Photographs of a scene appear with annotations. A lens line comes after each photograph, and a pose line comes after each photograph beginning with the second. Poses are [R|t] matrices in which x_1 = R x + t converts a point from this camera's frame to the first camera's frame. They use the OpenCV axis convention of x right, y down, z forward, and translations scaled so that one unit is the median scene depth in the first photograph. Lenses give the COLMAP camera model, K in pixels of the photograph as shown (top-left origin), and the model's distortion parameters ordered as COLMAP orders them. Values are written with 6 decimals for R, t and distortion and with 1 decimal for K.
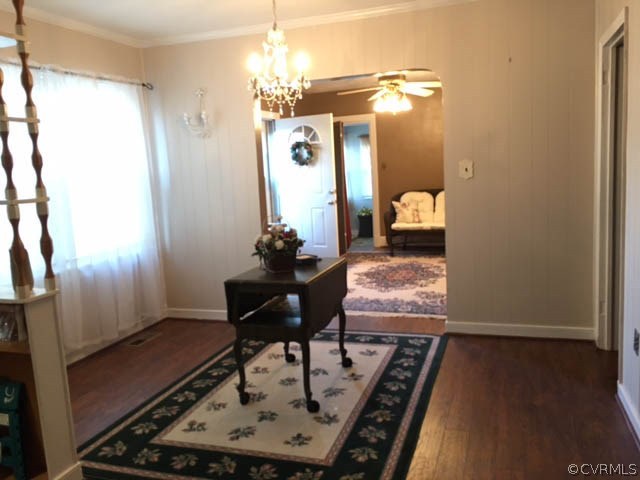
lens RADIAL K [[544.4, 0, 318.6], [0, 544.4, 240.1], [0, 0, 1]] dist [0.088843, -0.128618]
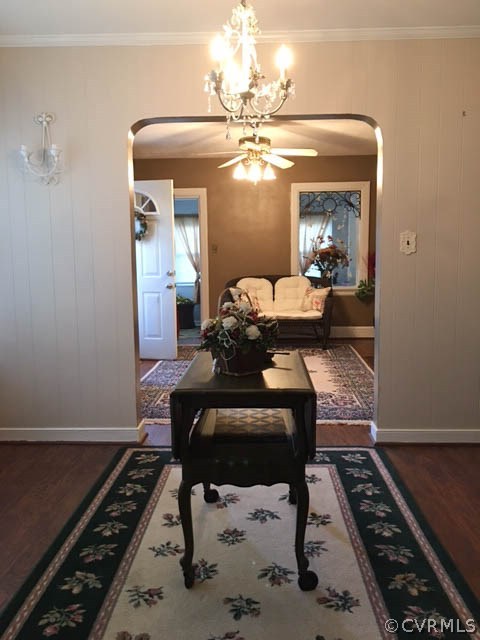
lens RADIAL K [[544.4, 0, 240.0], [0, 544.4, 320.0], [0, 0, 1]] dist [0.088843, -0.128618]
pose [[0.954047, 0.006699, 0.299581, -0.207926], [0.000886, 0.999683, -0.025177, 0.007088], [-0.299655, 0.024286, 0.953739, 0.284003]]
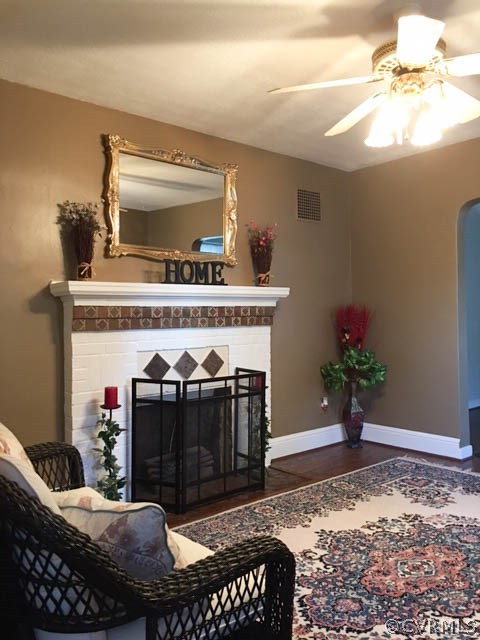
lens RADIAL K [[541.3, 0, 240.0], [0, 541.3, 320.0], [0, 0, 1]] dist [0.003193, 0.006678]
pose [[-0.869126, 0.053330, 0.491707, 0.184327], [0.123767, 0.985990, 0.111826, -0.302338], [-0.478855, 0.158048, -0.863550, 2.496481]]
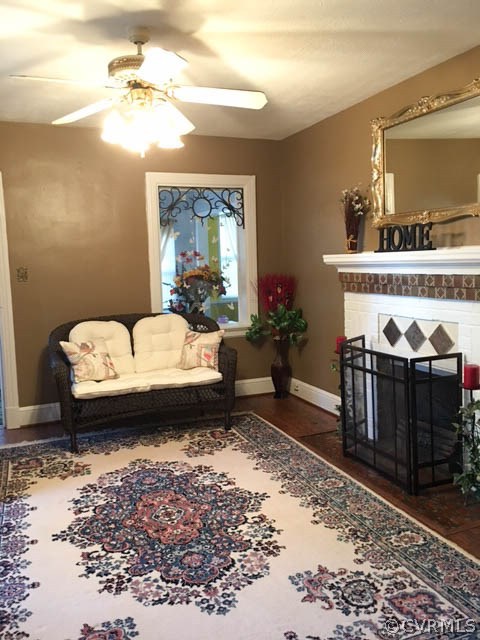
lens RADIAL K [[544.4, 0, 240.0], [0, 544.4, 320.0], [0, 0, 1]] dist [0.088843, -0.128618]
pose [[0.747049, -0.042115, 0.663434, -0.152127], [0.084593, 0.995901, -0.032034, -0.111537], [-0.659365, 0.080053, 0.747549, 0.914672]]
